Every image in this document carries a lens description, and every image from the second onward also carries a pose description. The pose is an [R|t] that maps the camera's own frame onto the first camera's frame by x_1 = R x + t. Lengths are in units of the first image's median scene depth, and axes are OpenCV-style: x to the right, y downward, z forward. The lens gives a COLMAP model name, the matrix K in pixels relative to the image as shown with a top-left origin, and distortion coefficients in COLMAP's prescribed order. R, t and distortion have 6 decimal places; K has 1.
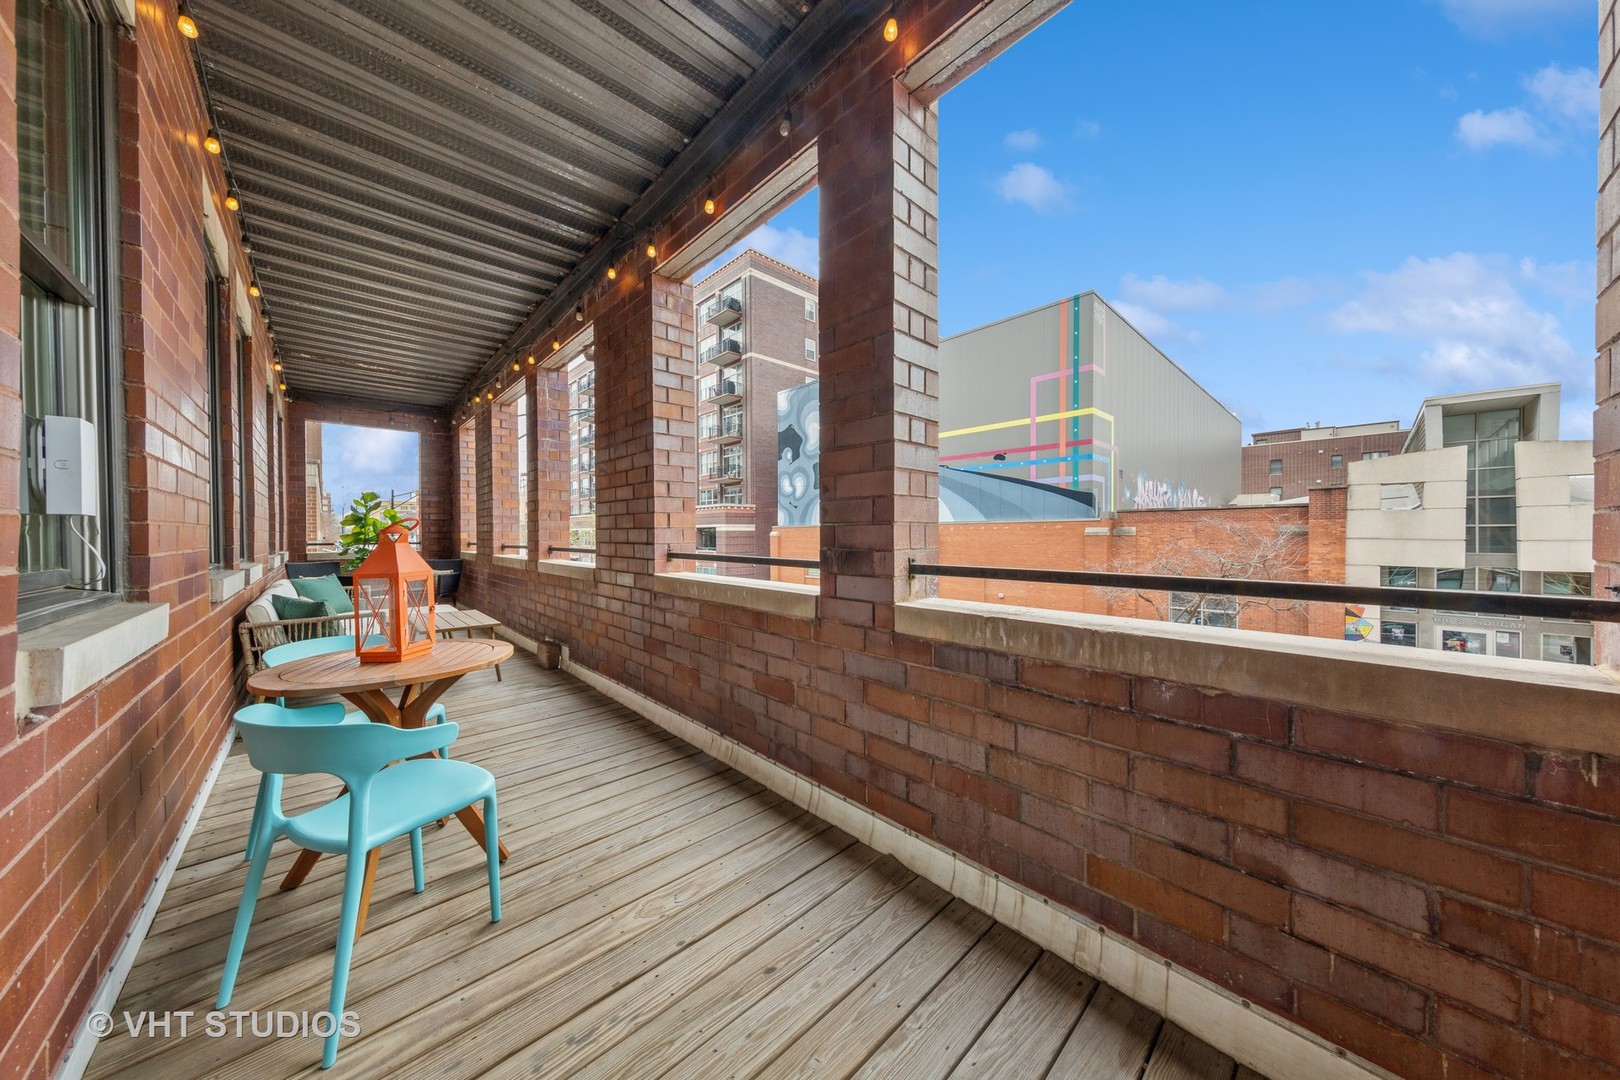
lens RADIAL K [[514.8, 0, 811.4], [0, 514.8, 537.7], [0, 0, 1]] dist [0.005713, -0.000125]
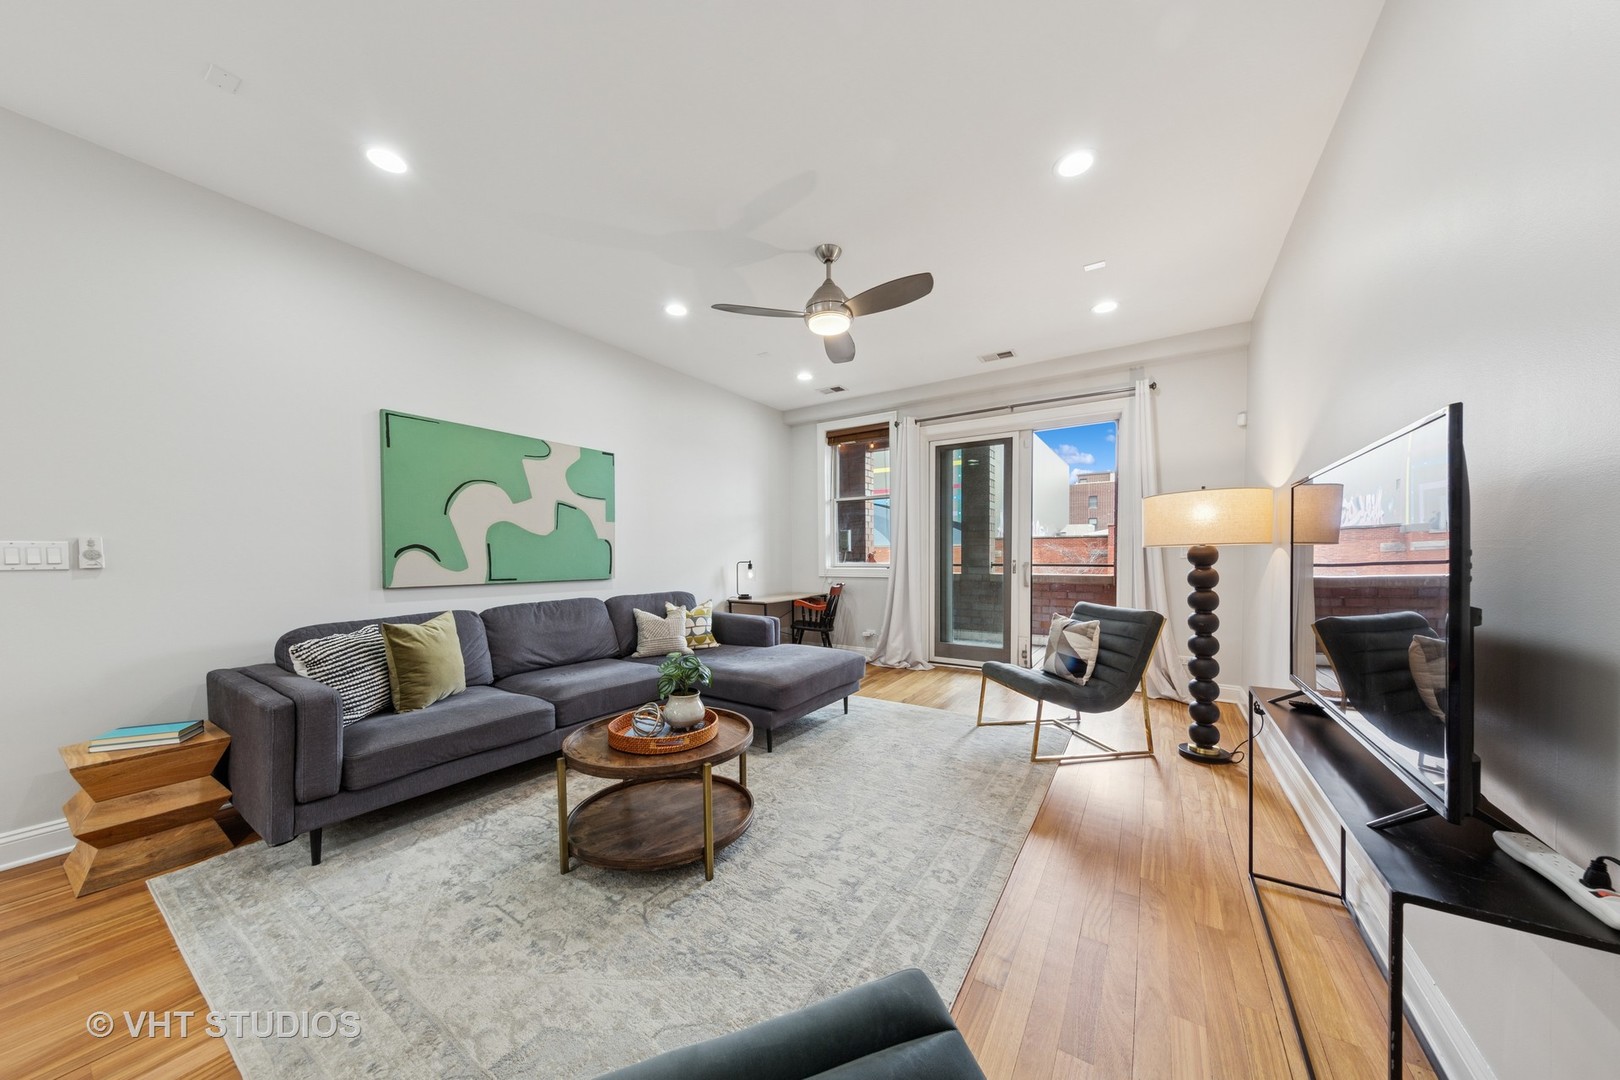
lens RADIAL K [[523.5, 0, 807.9], [0, 523.5, 573.0], [0, 0, 1]] dist [0.006162, -0.000041]
pose [[0.972960, -0.008438, 0.230818, -0.578872], [0.002703, 0.999680, 0.025154, 0.006360], [-0.230956, -0.023850, 0.972672, -0.687583]]
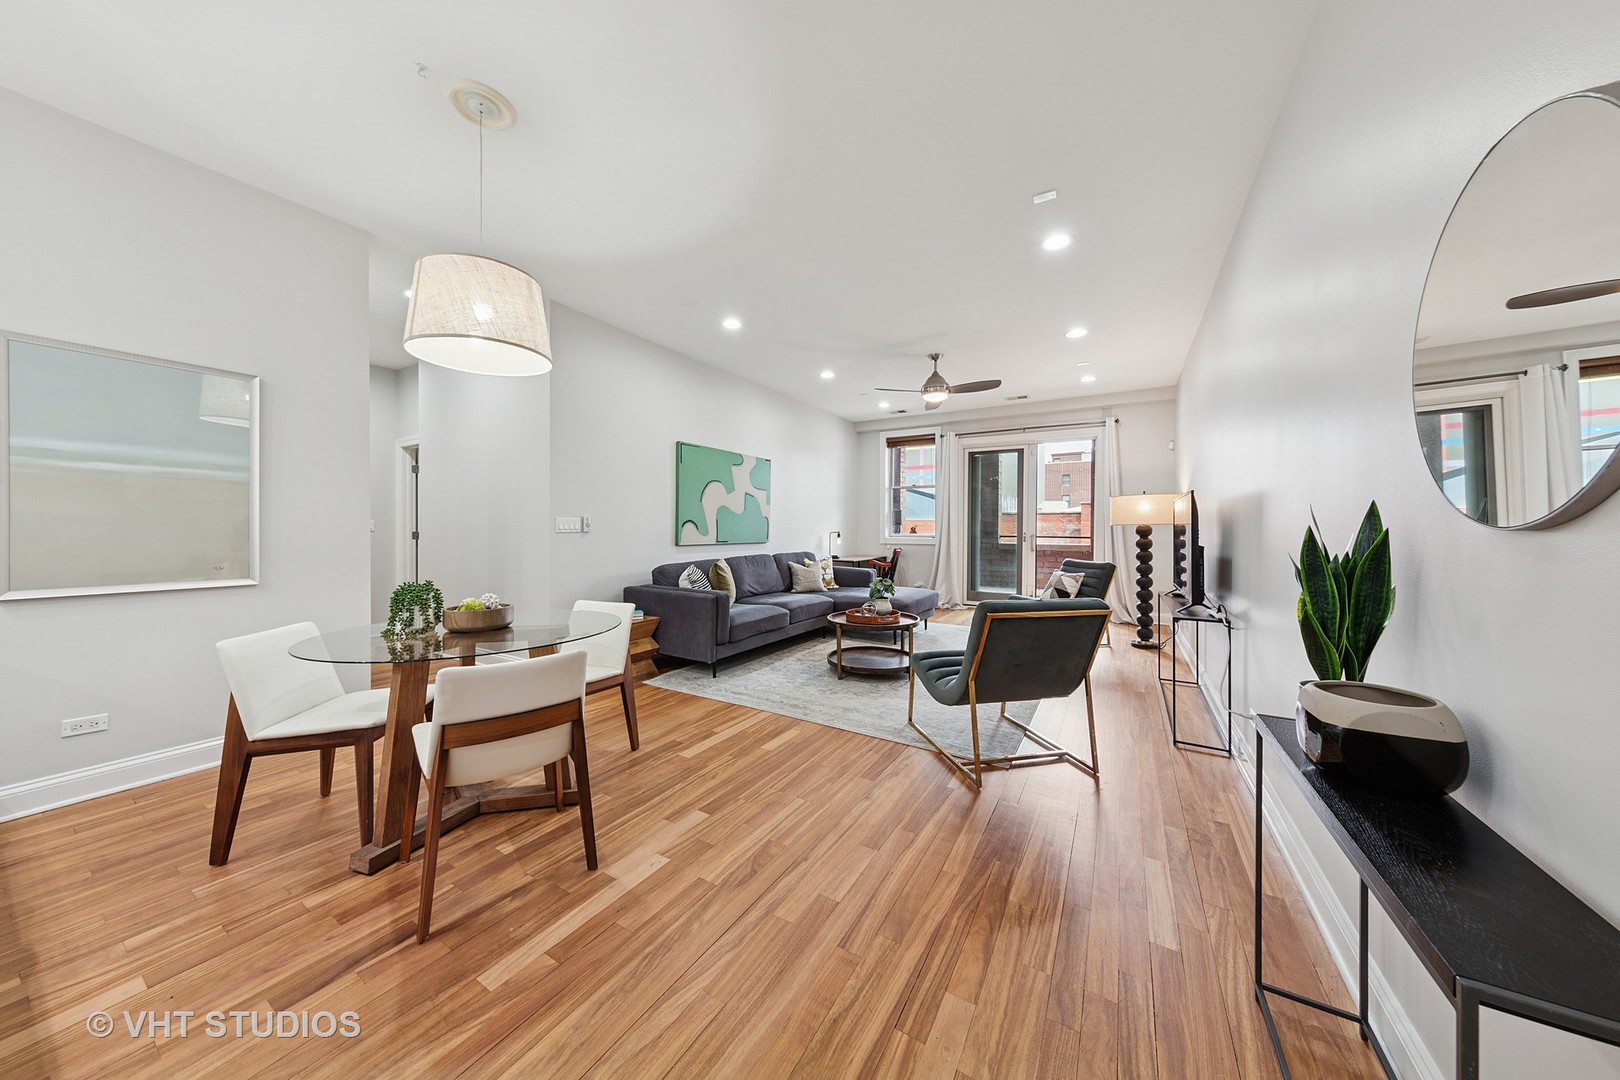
lens RADIAL K [[514.8, 0, 811.4], [0, 514.8, 537.7], [0, 0, 1]] dist [0.005713, -0.000125]
pose [[0.962579, 0.003340, 0.270981, -0.838858], [-0.006772, 0.999908, 0.011731, 0.008322], [-0.270917, -0.013127, 0.962513, -0.940497]]
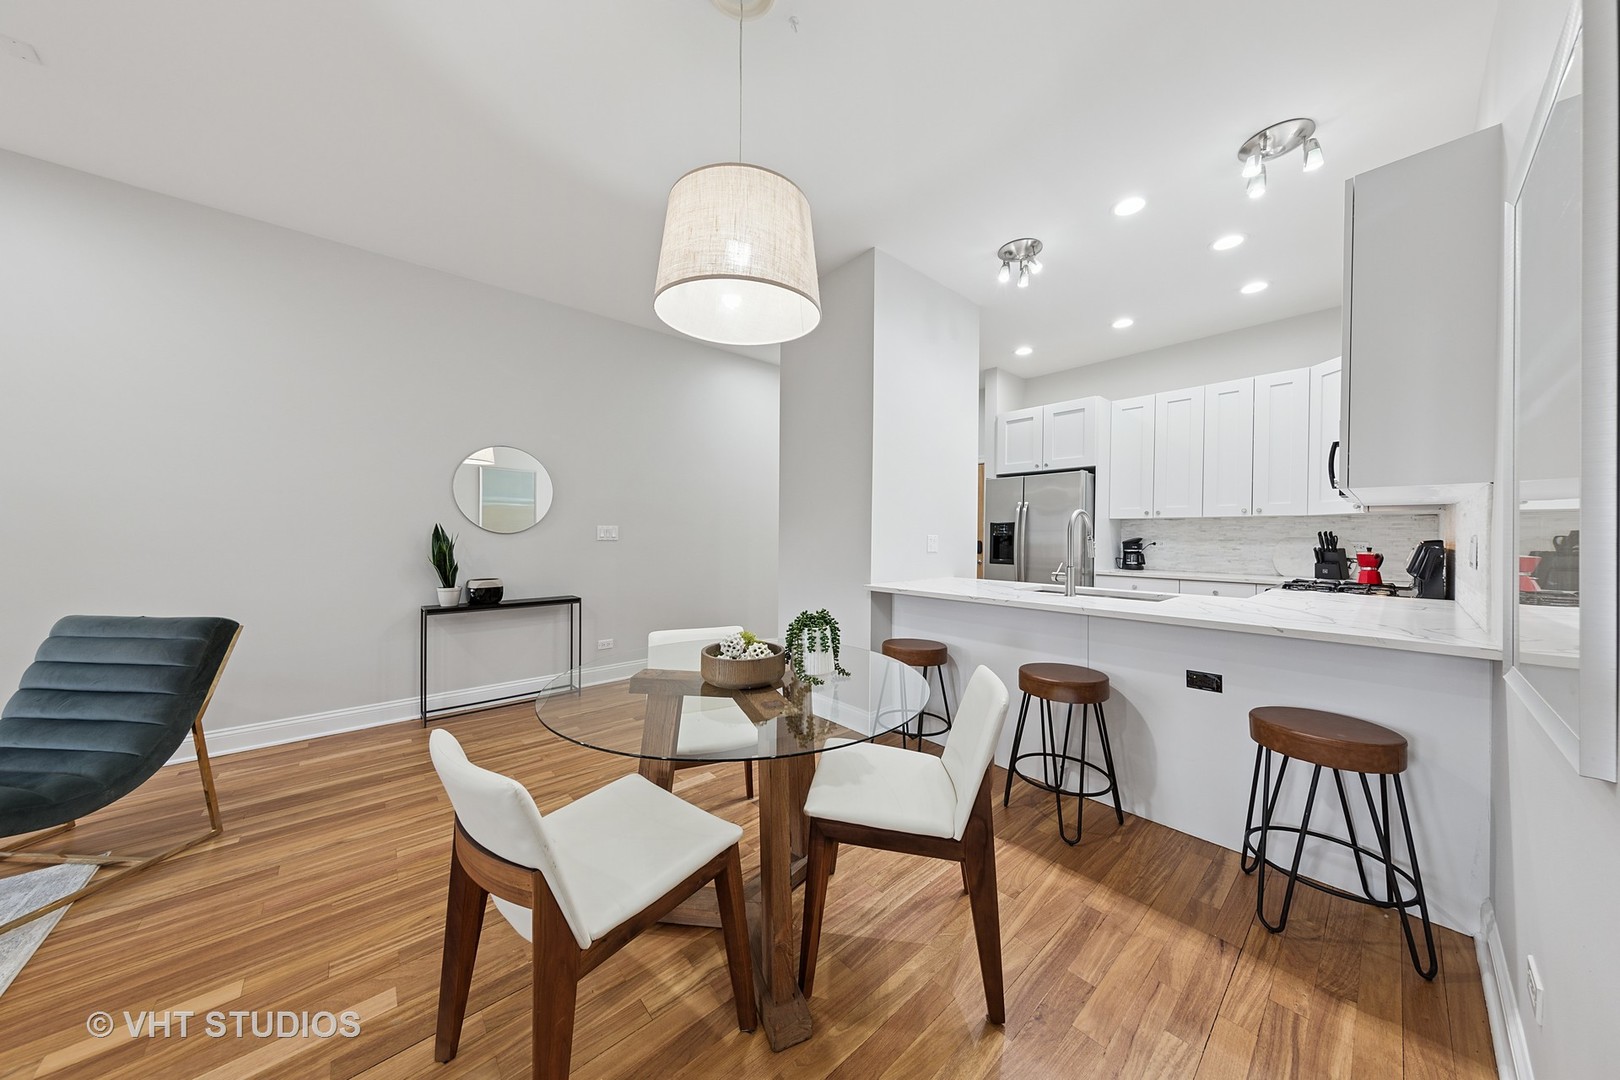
lens RADIAL K [[514.8, 0, 811.4], [0, 514.8, 537.7], [0, 0, 1]] dist [0.005713, -0.000125]
pose [[-0.999318, -0.004009, 0.036711, -0.989970], [-0.003572, 0.999922, 0.011959, 0.004149], [-0.036756, 0.011819, -0.999254, -0.347549]]
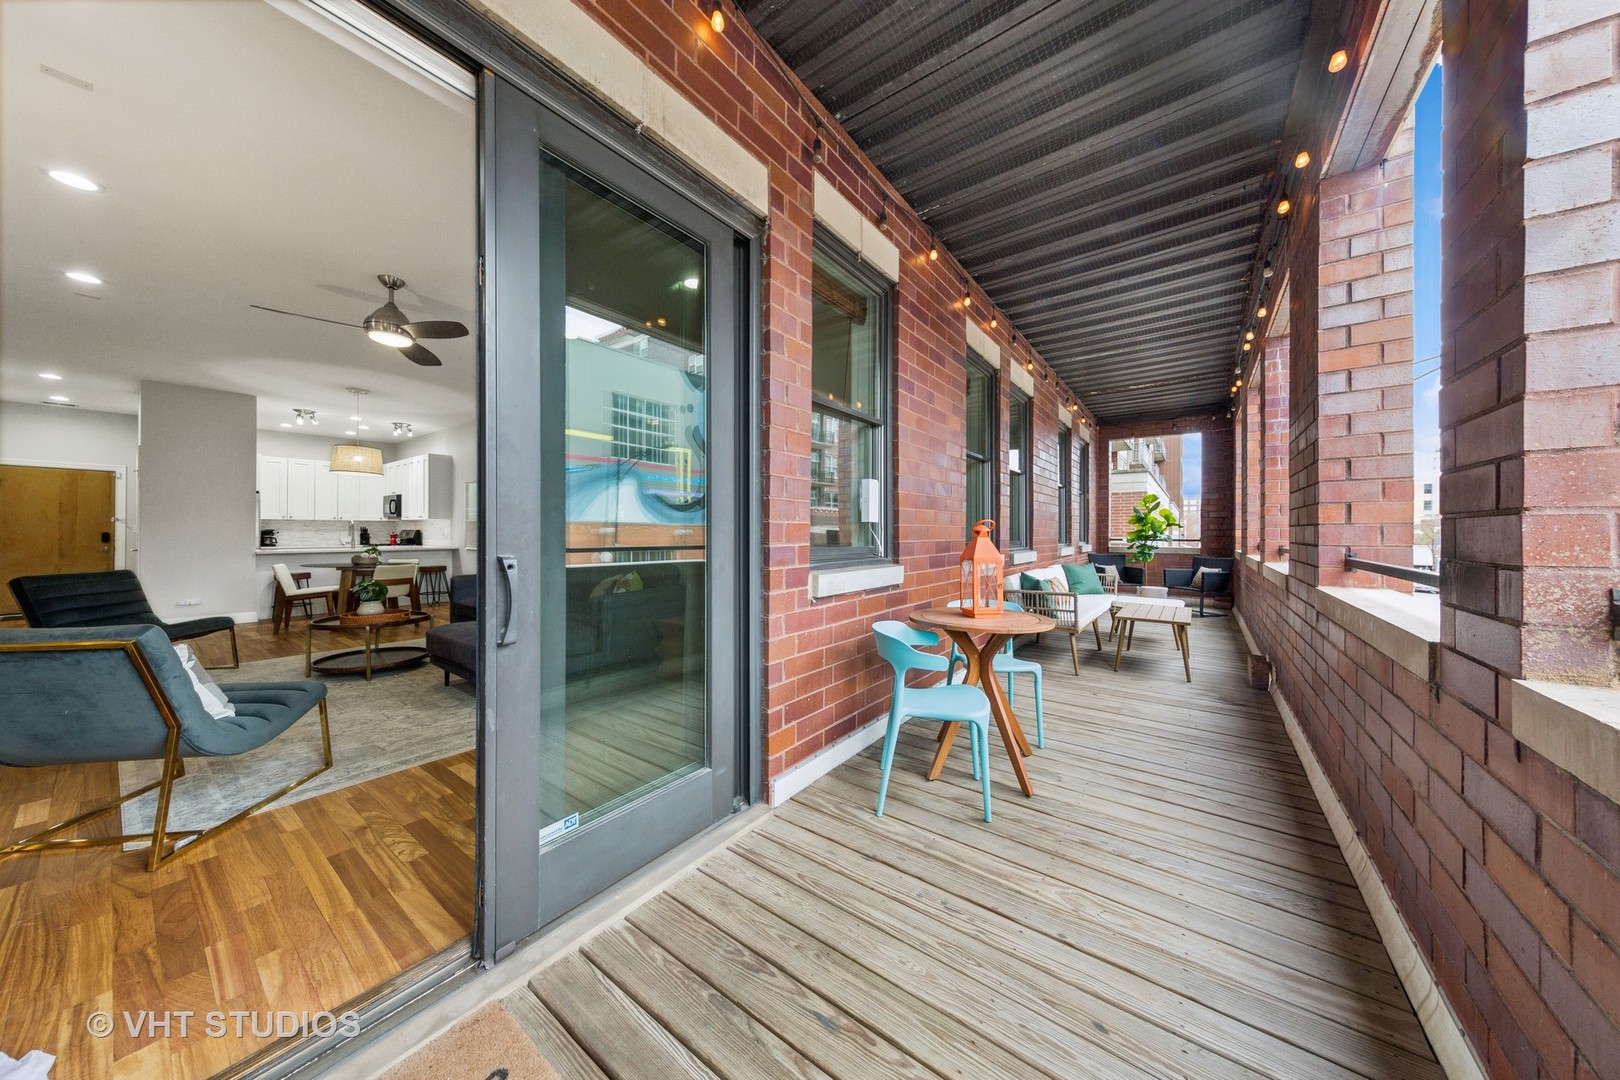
lens RADIAL K [[513.3, 0, 806.9], [0, 513.3, 531.9], [0, 0, 1]] dist [0.004921, 0.000004]
pose [[0.172523, 0.004186, -0.984997, 0.131095], [-0.011098, 0.999936, 0.002305, -0.000605], [0.984943, 0.010534, 0.172558, 0.065494]]
